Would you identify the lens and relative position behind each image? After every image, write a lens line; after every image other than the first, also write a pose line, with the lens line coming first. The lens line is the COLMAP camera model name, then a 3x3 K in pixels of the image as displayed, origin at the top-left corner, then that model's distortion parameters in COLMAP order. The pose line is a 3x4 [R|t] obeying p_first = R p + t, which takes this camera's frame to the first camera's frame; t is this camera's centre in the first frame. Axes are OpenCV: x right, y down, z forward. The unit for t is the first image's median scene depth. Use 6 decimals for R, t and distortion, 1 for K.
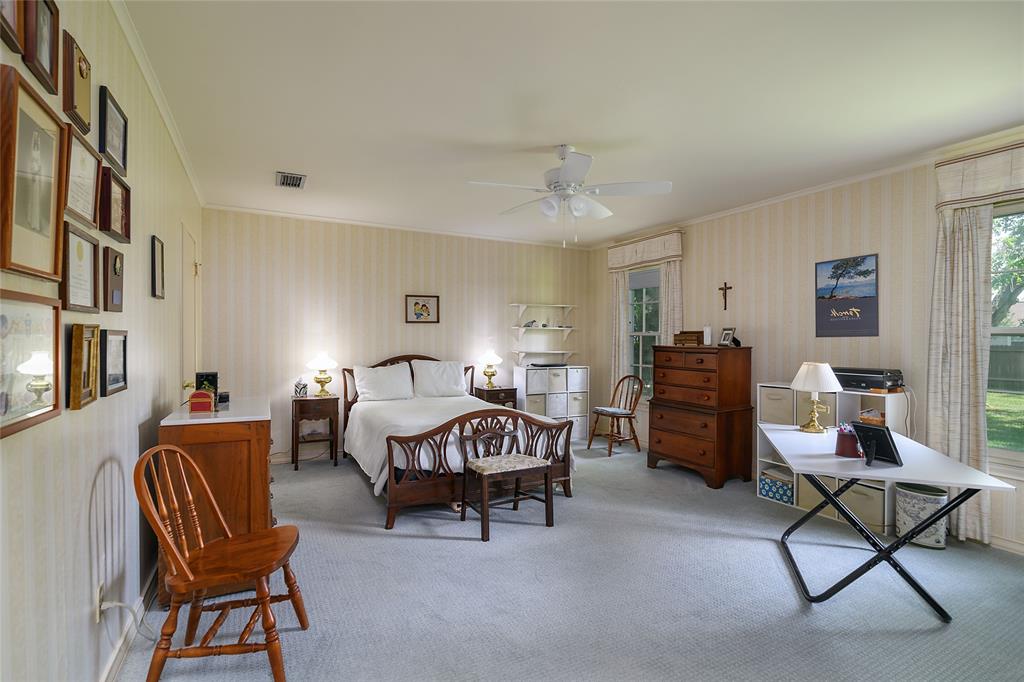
lens RADIAL K [[476.7, 0, 513.5], [0, 476.7, 339.6], [0, 0, 1]] dist [-0.000061, 0.000059]
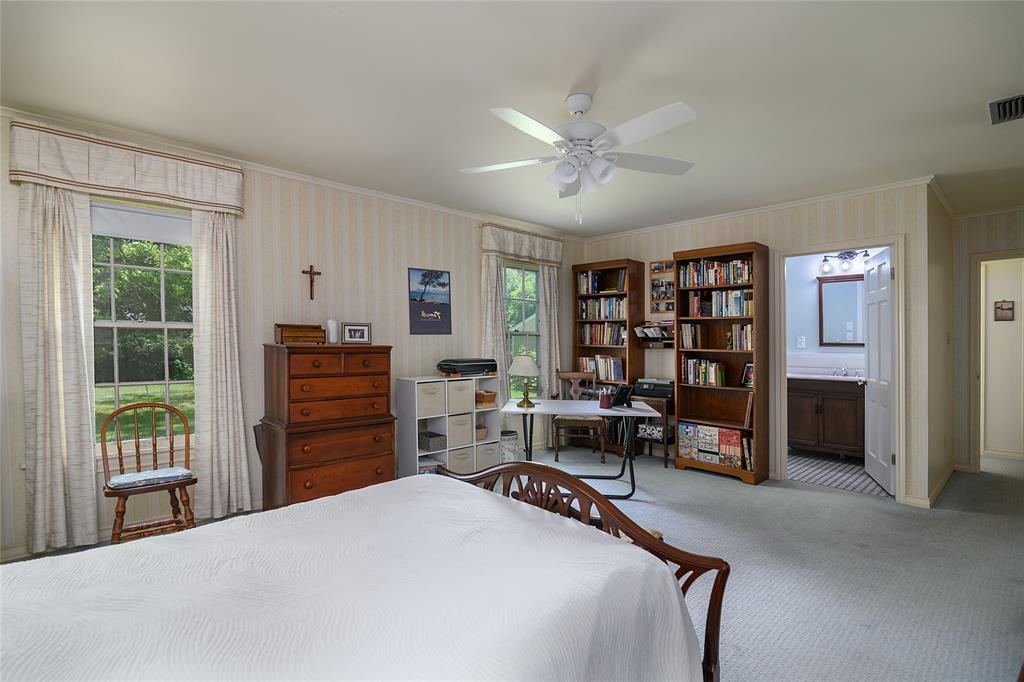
lens RADIAL K [[476.7, 0, 513.3], [0, 476.7, 343.6], [0, 0, 1]] dist [-0.000061, 0.000059]
pose [[-0.247971, -0.011926, 0.968694, -0.506267], [-0.000302, 0.999925, 0.012233, 0.001924], [-0.968767, 0.002741, -0.247956, 1.047037]]
